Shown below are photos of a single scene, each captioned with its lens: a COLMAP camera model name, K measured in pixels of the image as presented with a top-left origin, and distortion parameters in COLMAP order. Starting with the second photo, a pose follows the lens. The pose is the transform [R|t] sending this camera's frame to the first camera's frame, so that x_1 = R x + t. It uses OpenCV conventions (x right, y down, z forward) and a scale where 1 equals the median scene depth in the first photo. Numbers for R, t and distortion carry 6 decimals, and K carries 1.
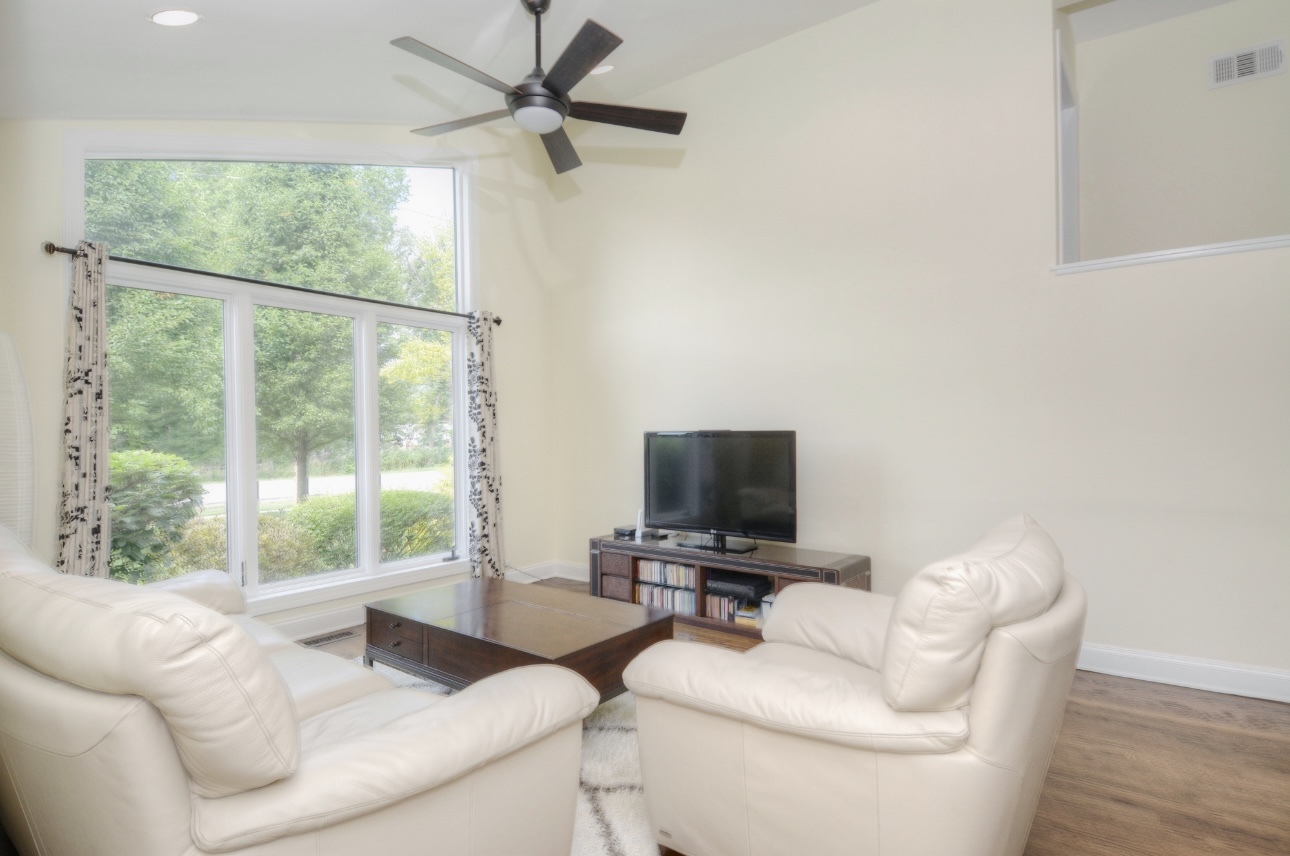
lens RADIAL K [[667.6, 0, 639.1], [0, 667.6, 438.6], [0, 0, 1]] dist [0.031822, -0.032281]
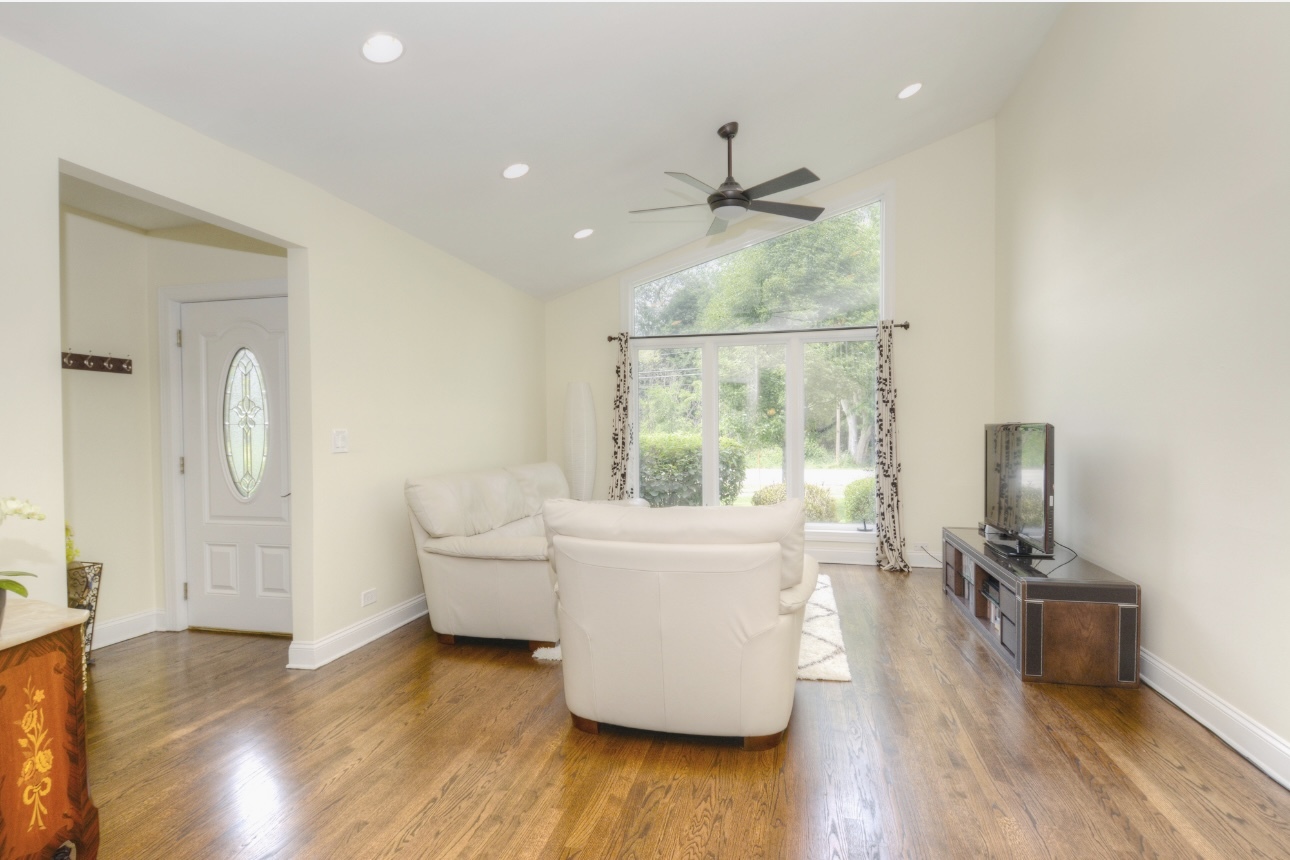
lens RADIAL K [[667.6, 0, 636.0], [0, 667.6, 443.1], [0, 0, 1]] dist [0.031822, -0.032281]
pose [[0.412020, 0.022545, -0.910896, 0.801465], [-0.002774, 0.999720, 0.023489, -0.005332], [0.911171, -0.007151, 0.411967, 0.156614]]
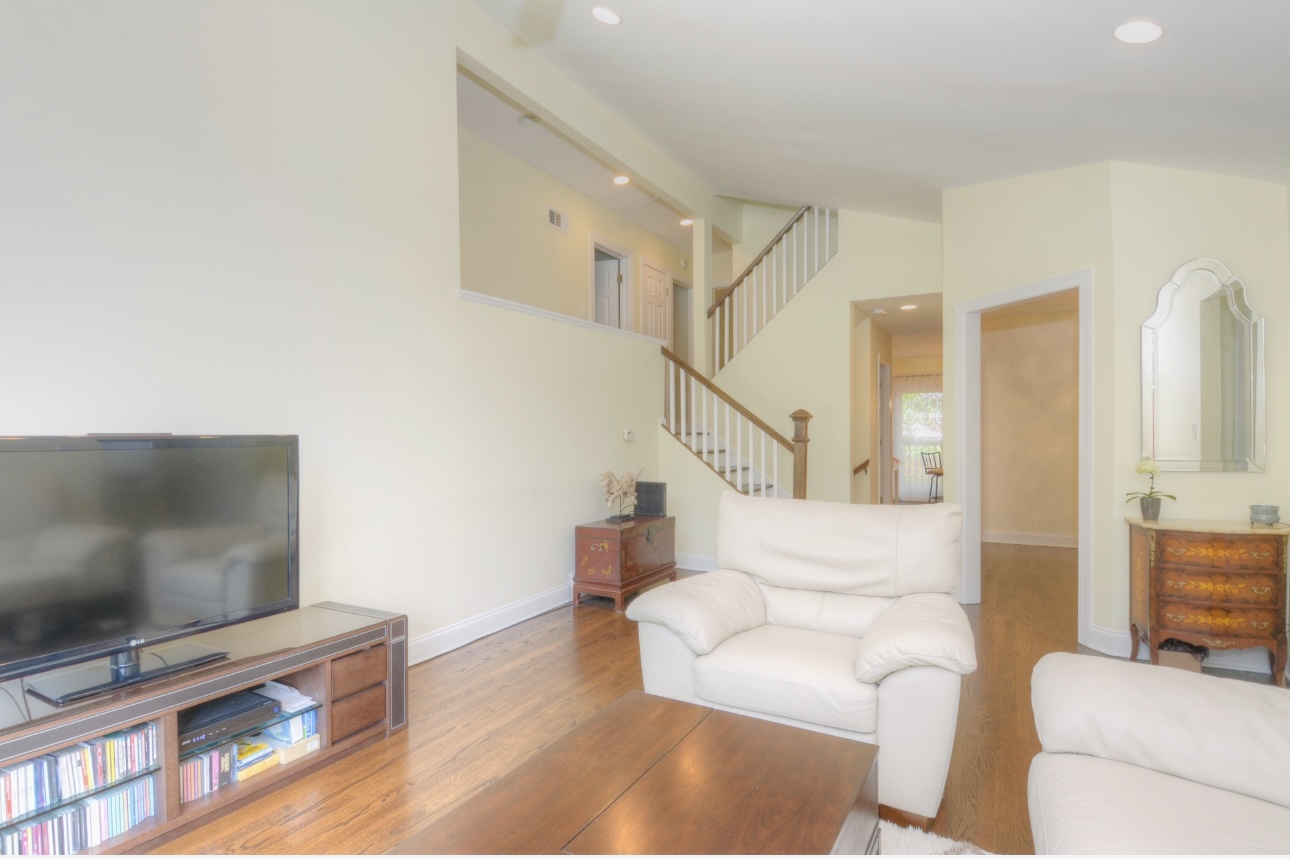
lens RADIAL K [[667.6, 0, 633.2], [0, 667.6, 430.4], [0, 0, 1]] dist [0.031822, -0.032281]
pose [[-0.142577, 0.009070, 0.989742, -0.462107], [0.014224, 0.999874, -0.007113, -0.007857], [-0.989681, 0.013064, -0.142688, 0.763722]]
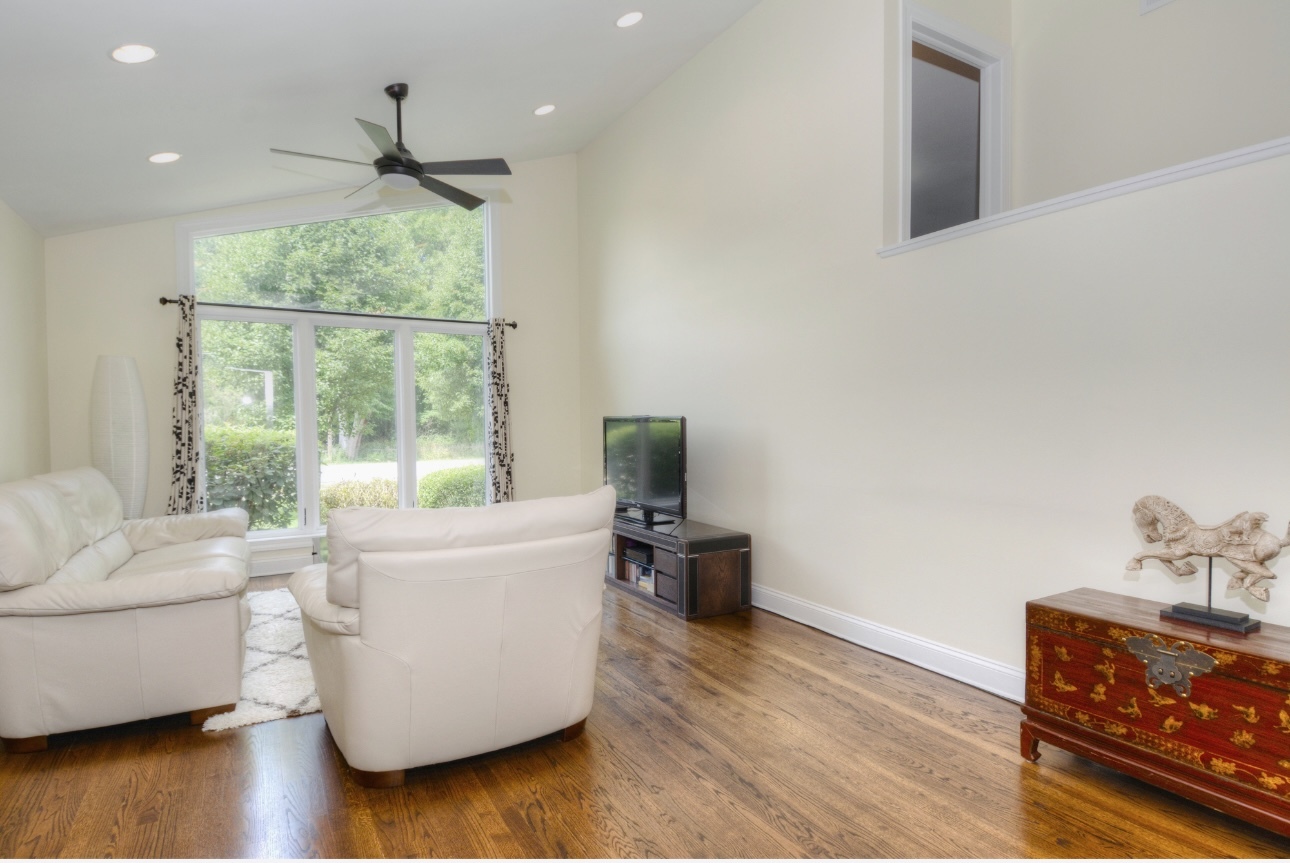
lens RADIAL K [[667.6, 0, 637.9], [0, 667.6, 437.0], [0, 0, 1]] dist [0.031822, -0.032281]
pose [[0.925061, 0.011569, -0.379644, 0.575312], [-0.003681, 0.999762, 0.021498, -0.001021], [0.379802, -0.018489, 0.924883, -0.039857]]
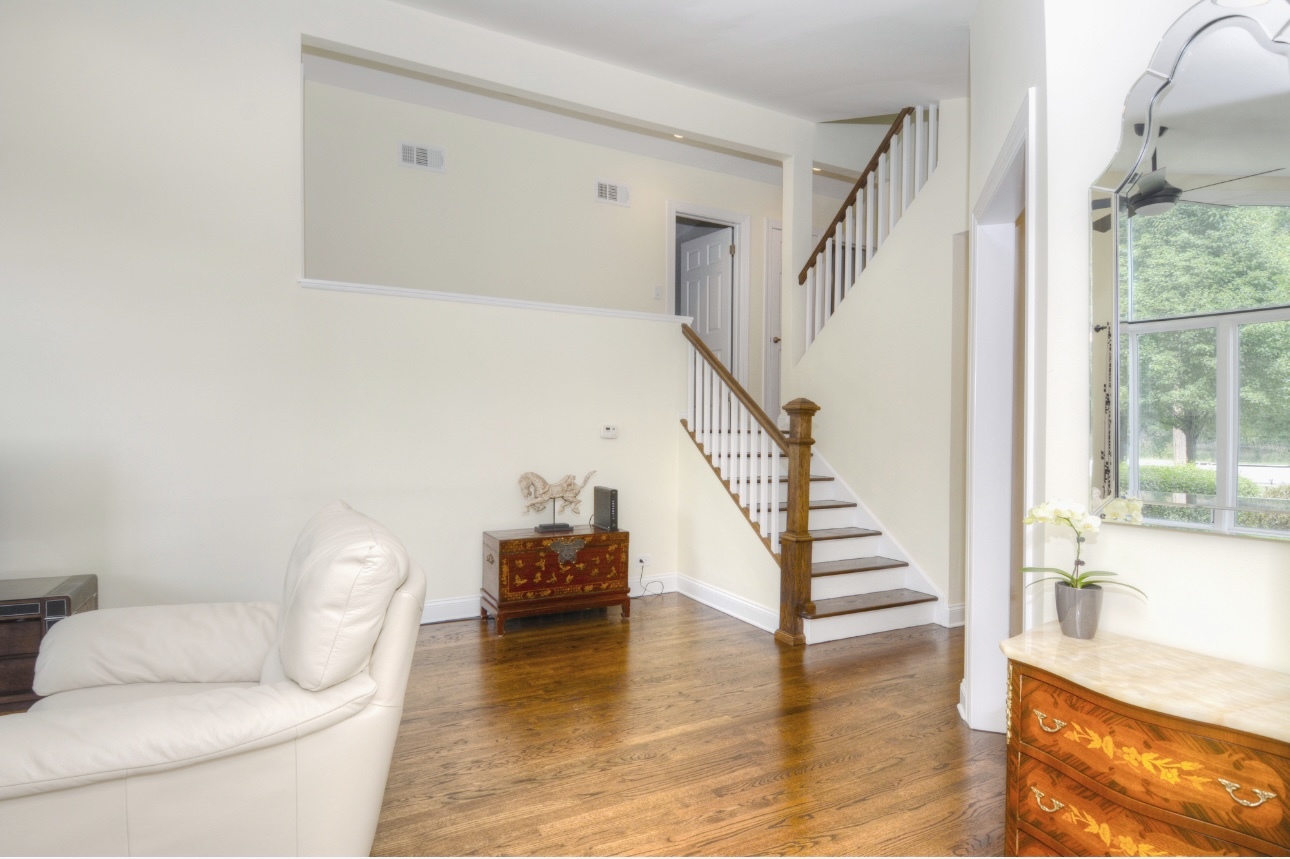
lens RADIAL K [[667.6, 0, 631.3], [0, 667.6, 433.6], [0, 0, 1]] dist [0.031822, -0.032281]
pose [[0.417115, 0.007067, 0.908826, -0.139431], [-0.005499, 0.999971, -0.005252, 0.001664], [-0.908837, -0.002807, 0.417142, 0.046205]]
